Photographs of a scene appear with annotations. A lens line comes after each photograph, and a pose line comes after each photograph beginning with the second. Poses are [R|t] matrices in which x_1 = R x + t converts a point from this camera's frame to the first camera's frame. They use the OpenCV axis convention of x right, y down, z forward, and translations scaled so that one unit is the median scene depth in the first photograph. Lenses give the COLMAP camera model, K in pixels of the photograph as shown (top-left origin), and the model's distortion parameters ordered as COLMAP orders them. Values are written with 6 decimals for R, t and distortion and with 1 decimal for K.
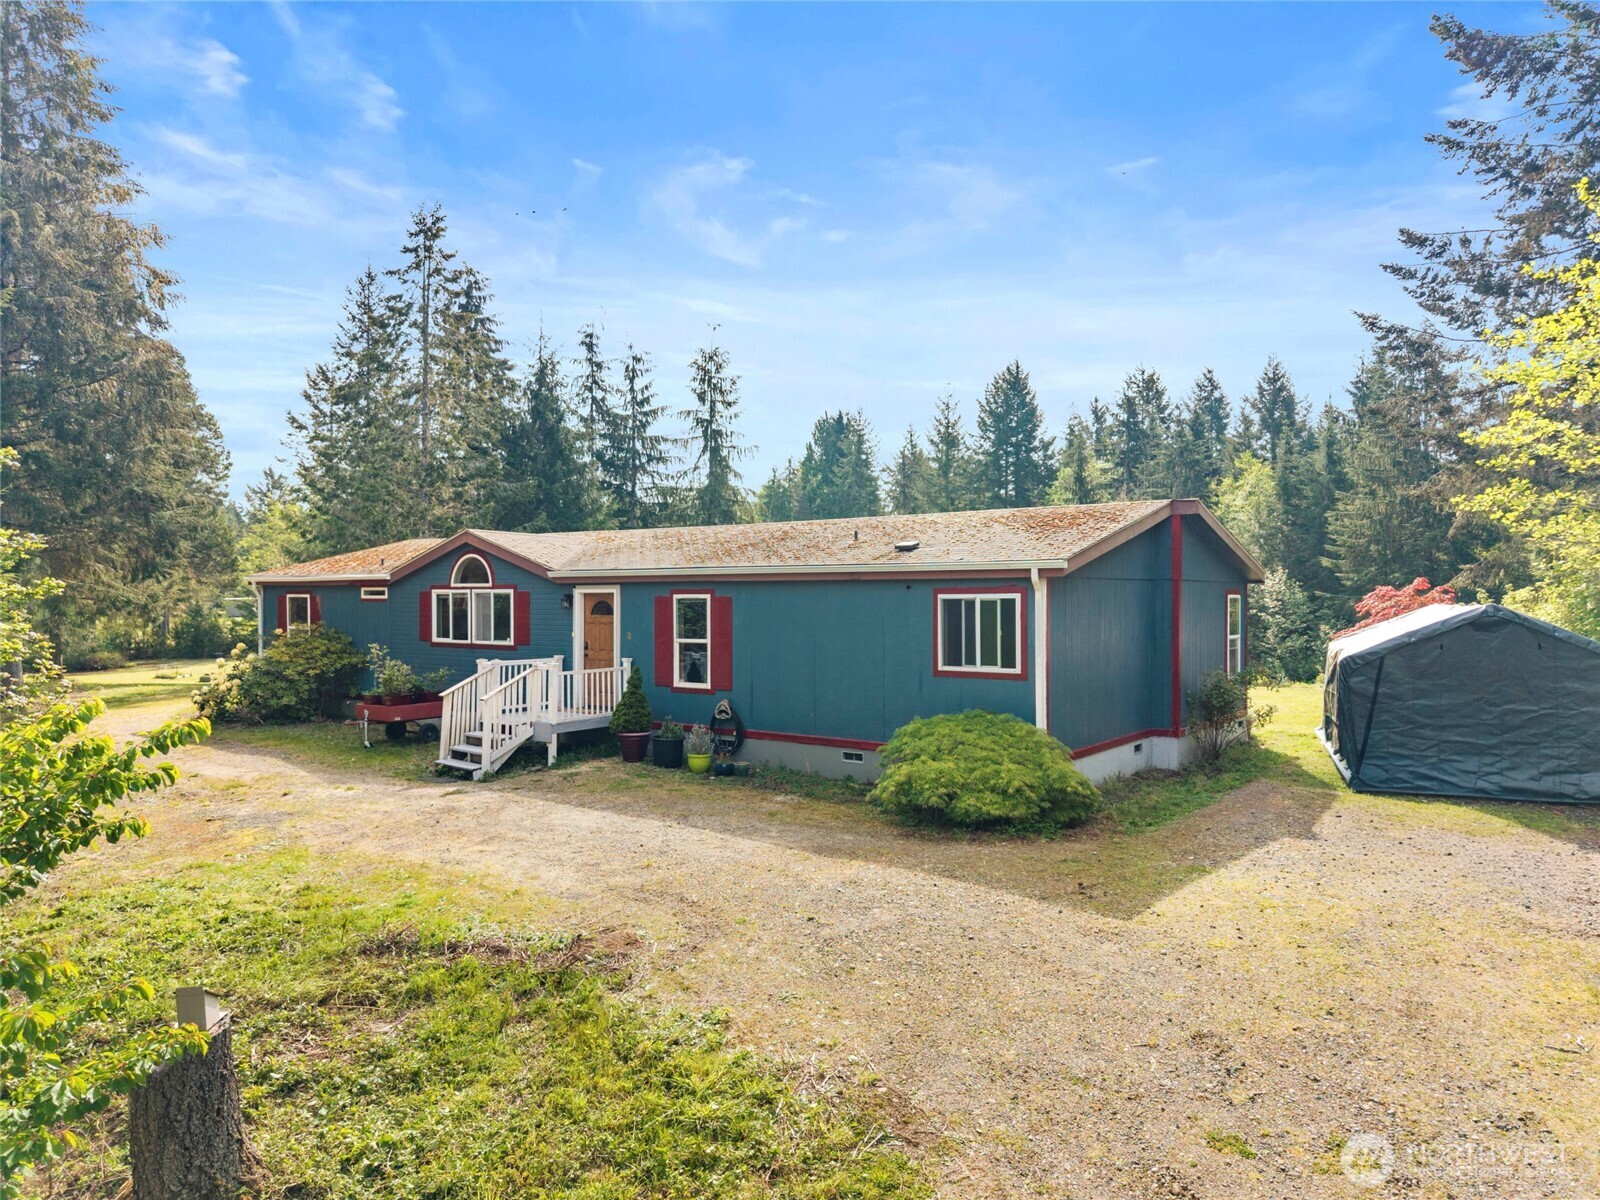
lens RADIAL K [[1097.3, 0, 800.0], [0, 1097.3, 600.0], [0, 0, 1]] dist [0.057121, -0.087048]
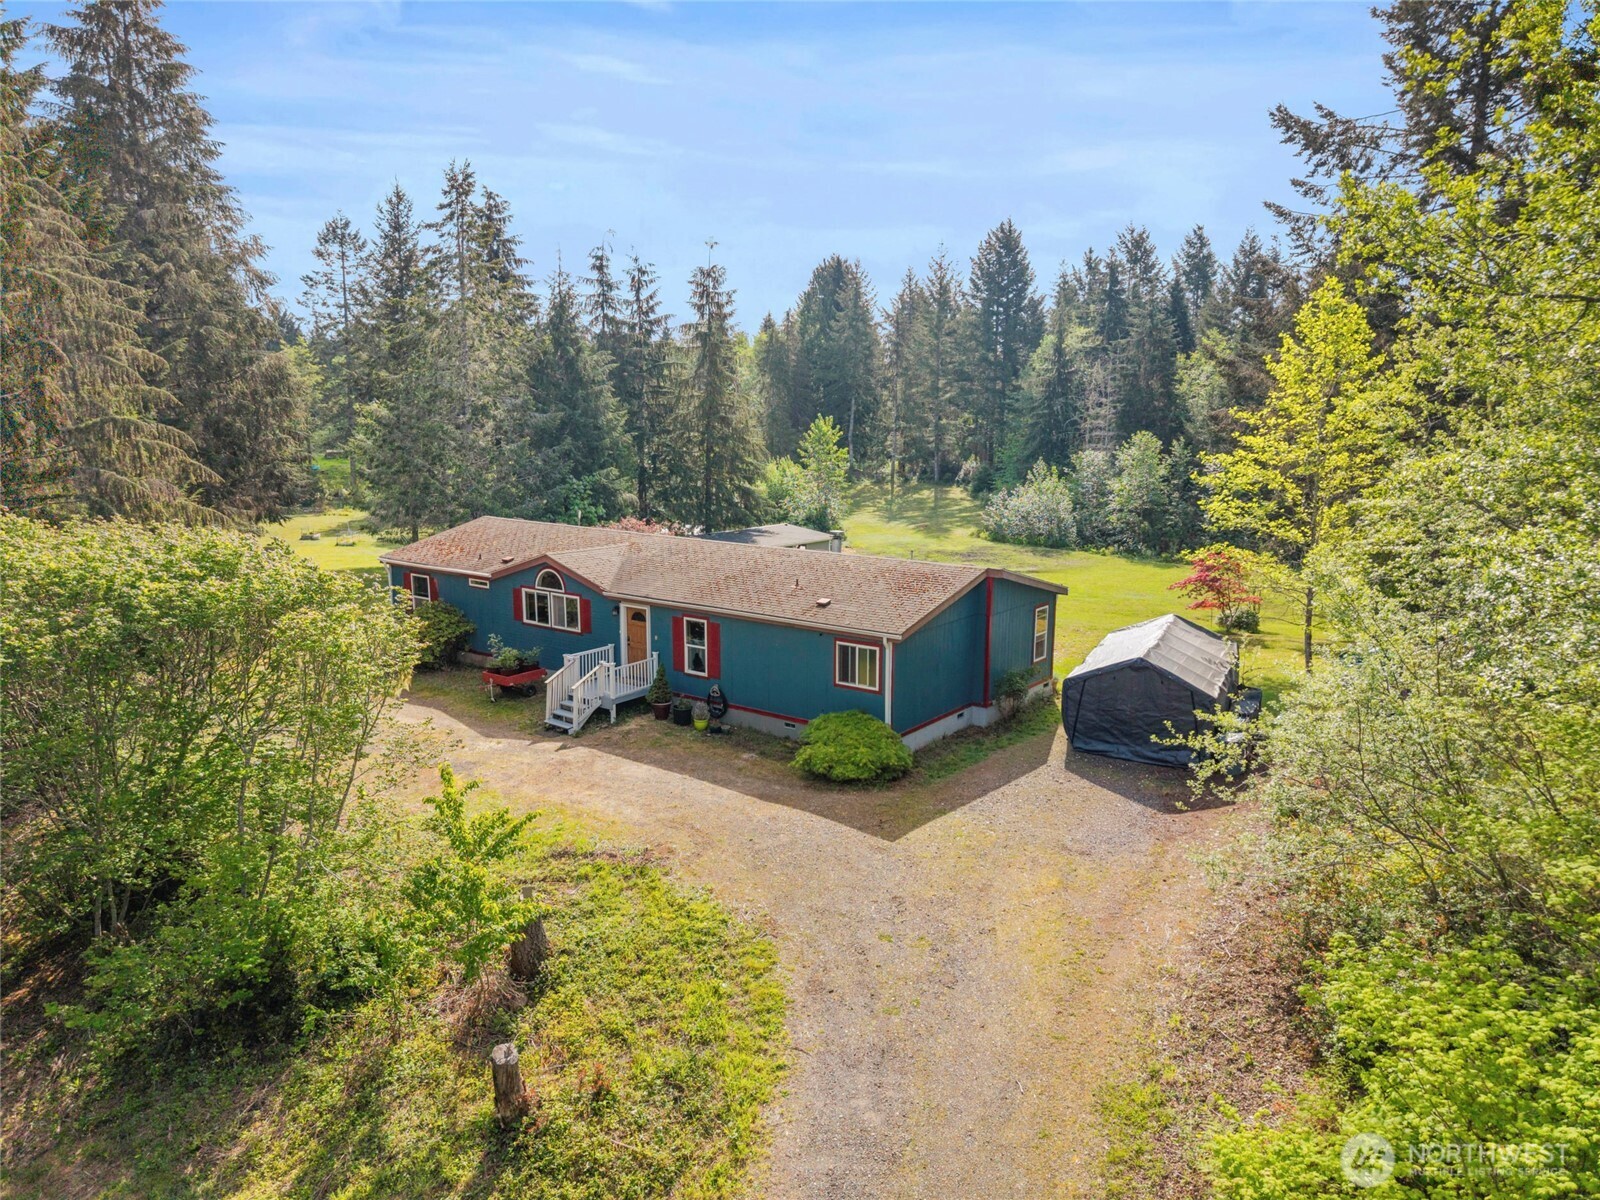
lens RADIAL K [[1111.2, 0, 800.0], [0, 1111.2, 600.0], [0, 0, 1]] dist [0.140706, -0.287805]
pose [[0.999980, 0.004066, -0.004773, 0.058770], [-0.003208, 0.985828, 0.167730, -0.282287], [0.005387, -0.167711, 0.985821, -0.566530]]
